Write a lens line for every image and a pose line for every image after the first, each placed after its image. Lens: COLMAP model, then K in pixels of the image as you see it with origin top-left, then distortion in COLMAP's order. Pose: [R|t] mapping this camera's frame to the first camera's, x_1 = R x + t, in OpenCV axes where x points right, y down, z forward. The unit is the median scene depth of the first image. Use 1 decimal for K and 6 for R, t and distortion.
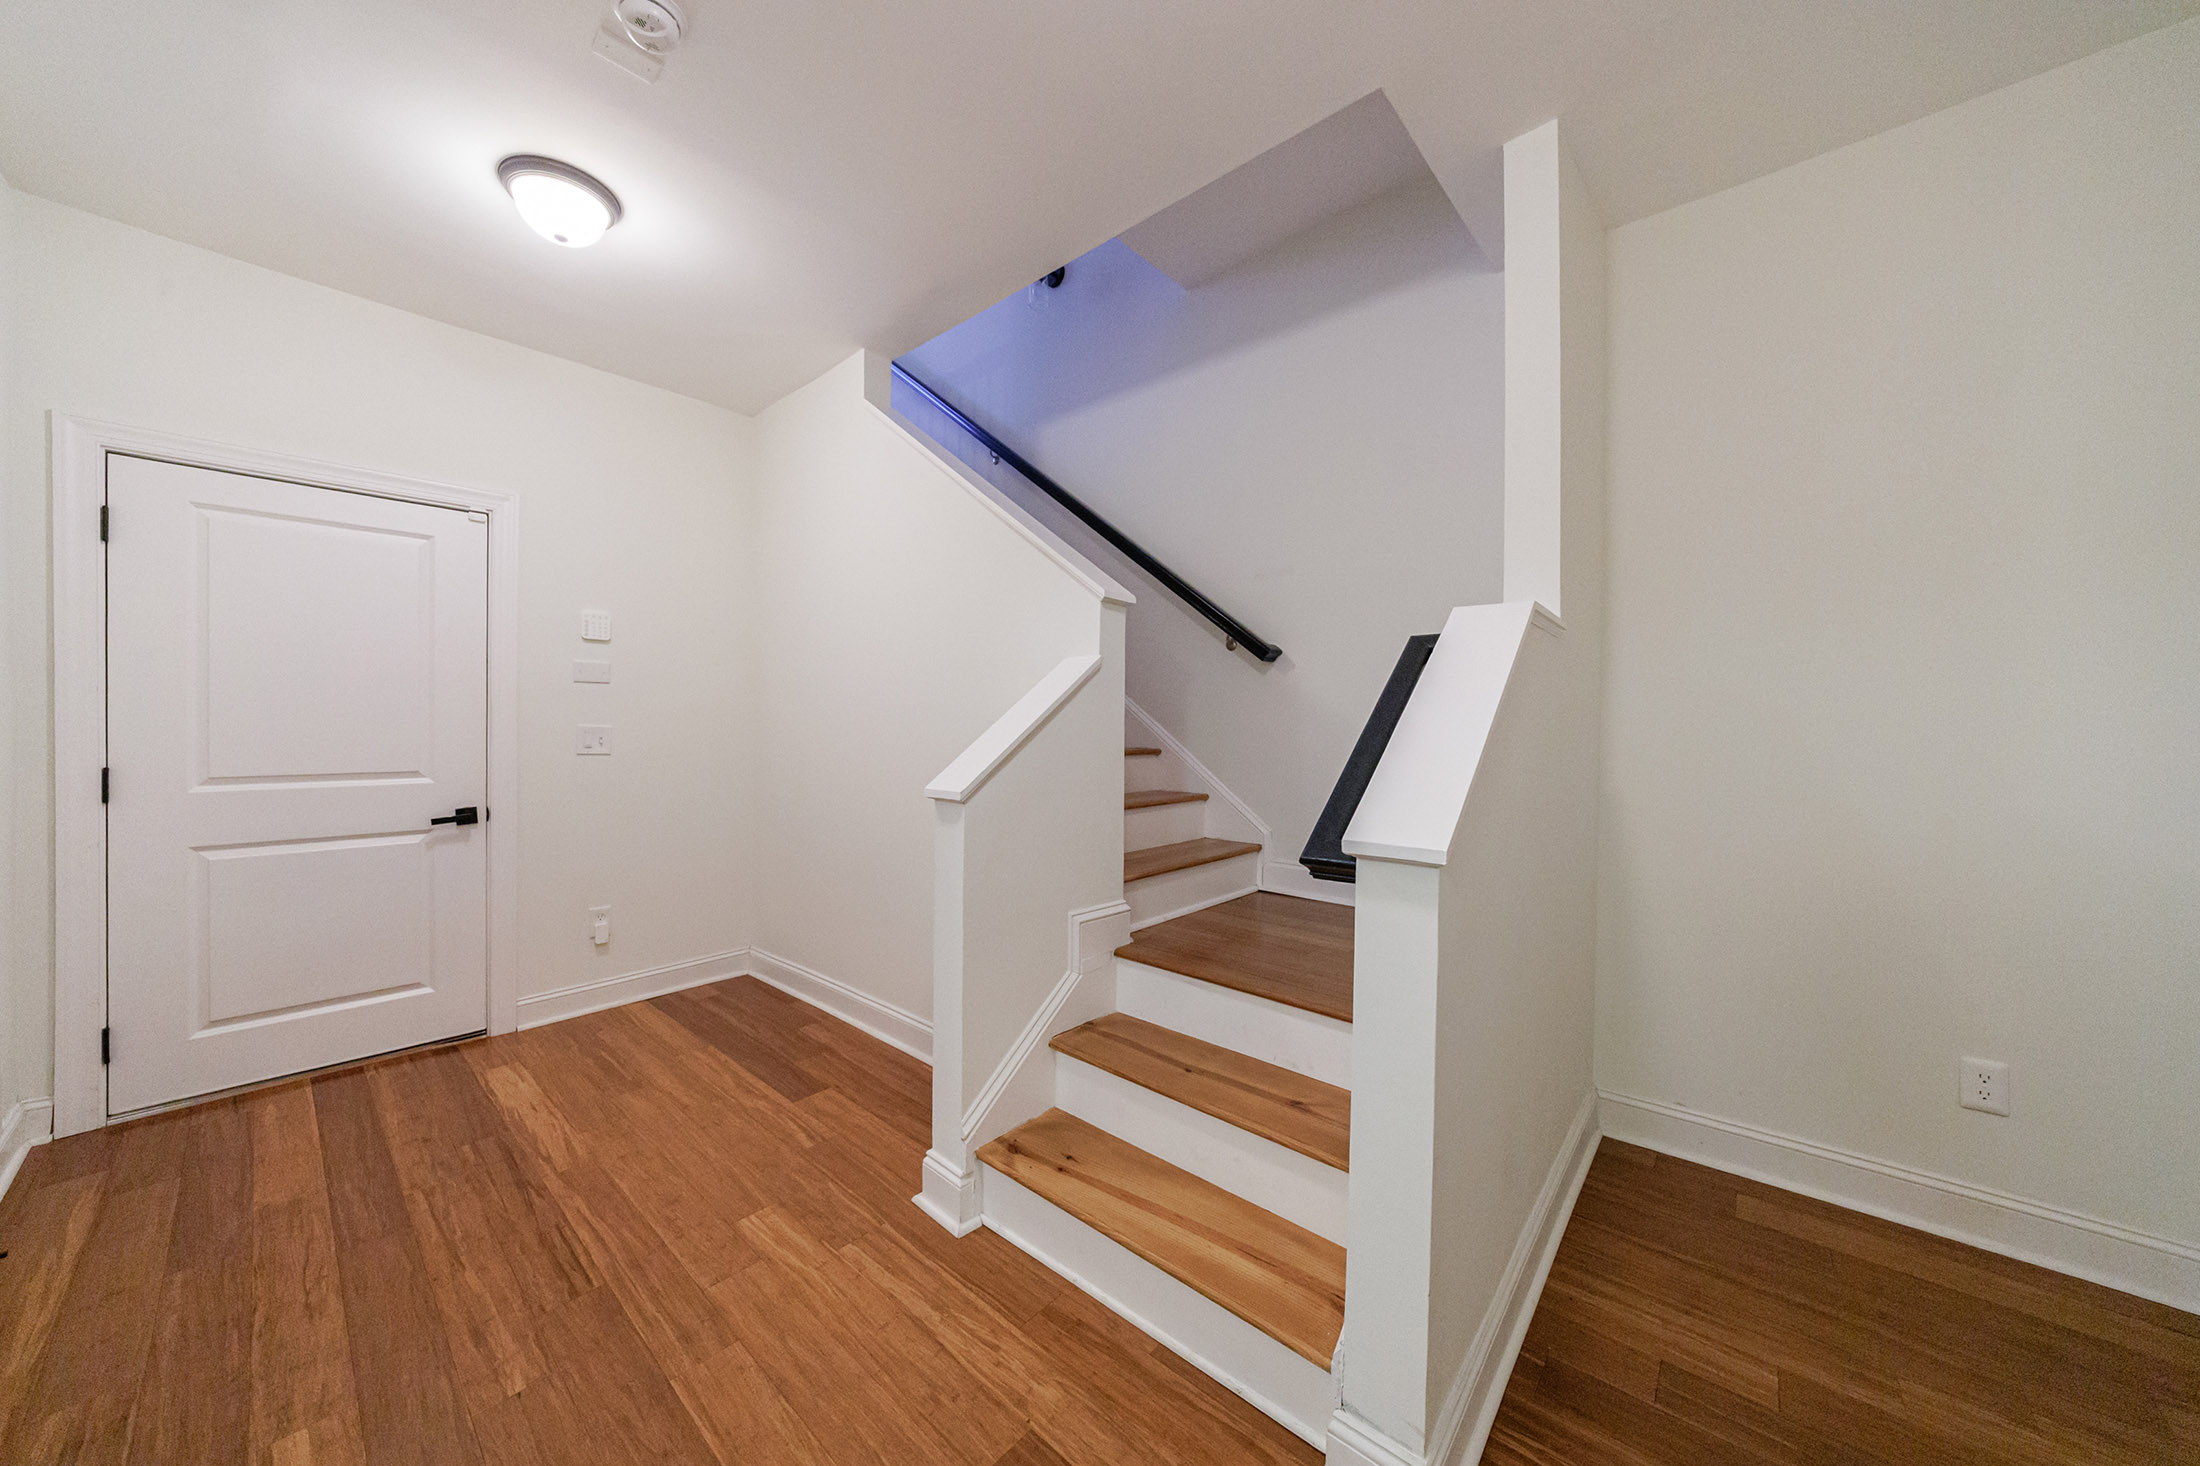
lens RADIAL K [[759.4, 0, 1088.4], [0, 759.4, 728.7], [0, 0, 1]] dist [0.002233, 0.000768]
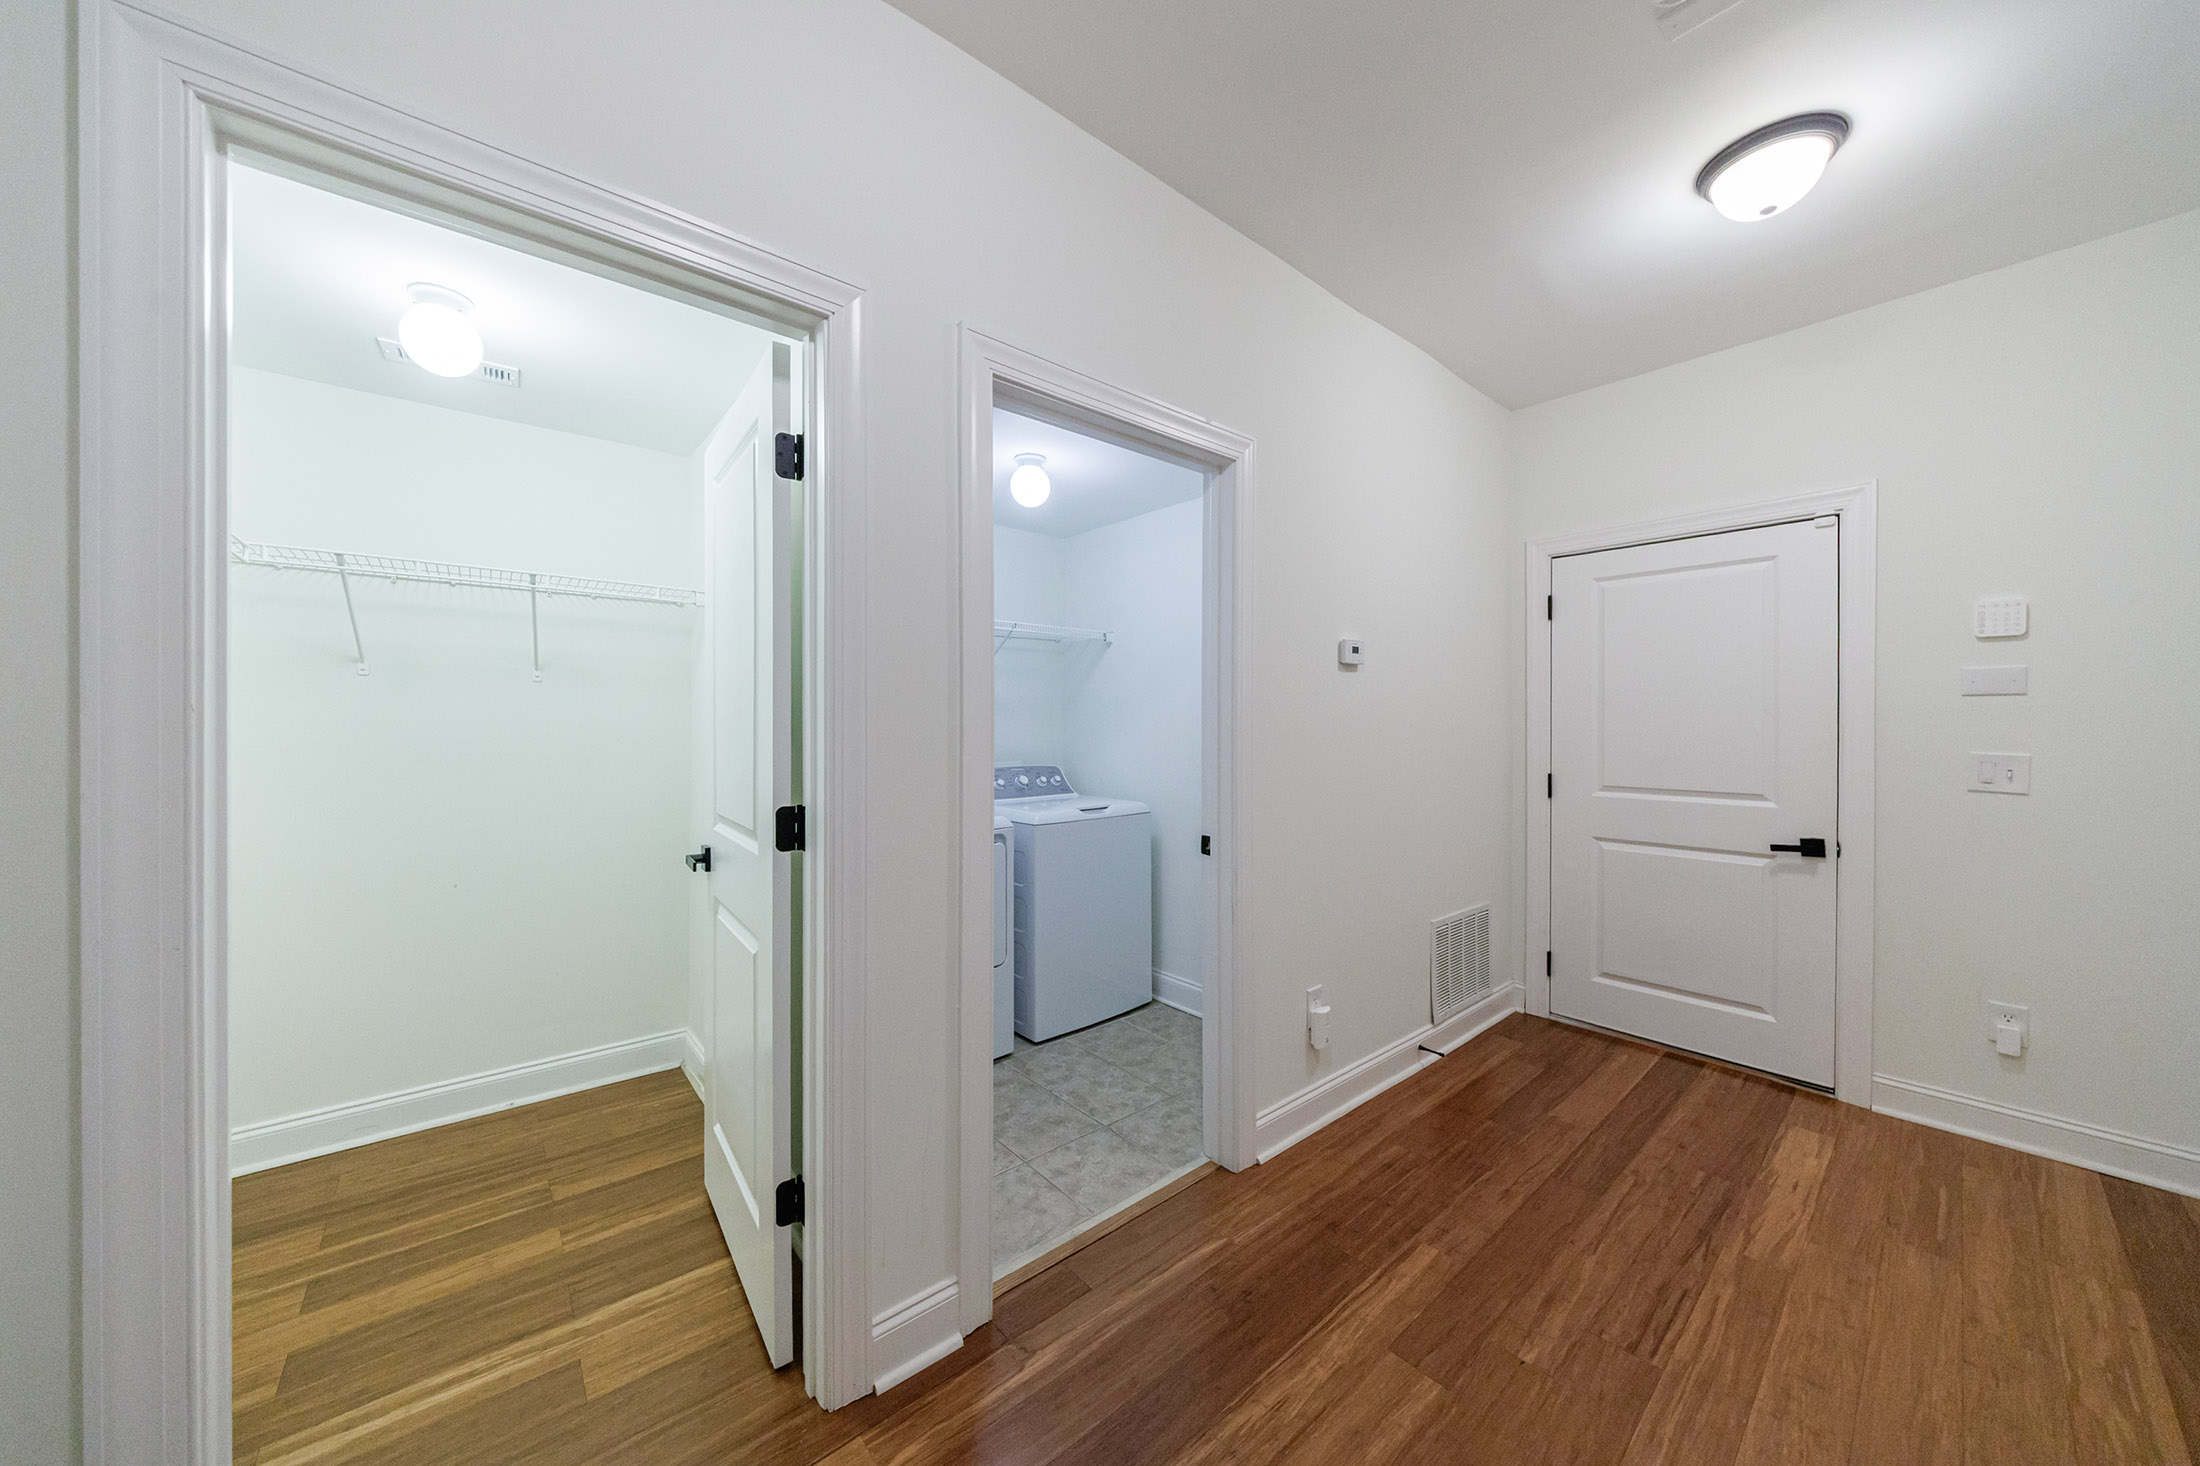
lens RADIAL K [[759.4, 0, 1089.9], [0, 759.4, 725.7], [0, 0, 1]] dist [0.002233, 0.000768]
pose [[-0.136533, -0.000683, -0.990635, 0.263987], [-0.005785, 0.999983, 0.000108, -0.034075], [0.990619, 0.005746, -0.136535, 0.305206]]
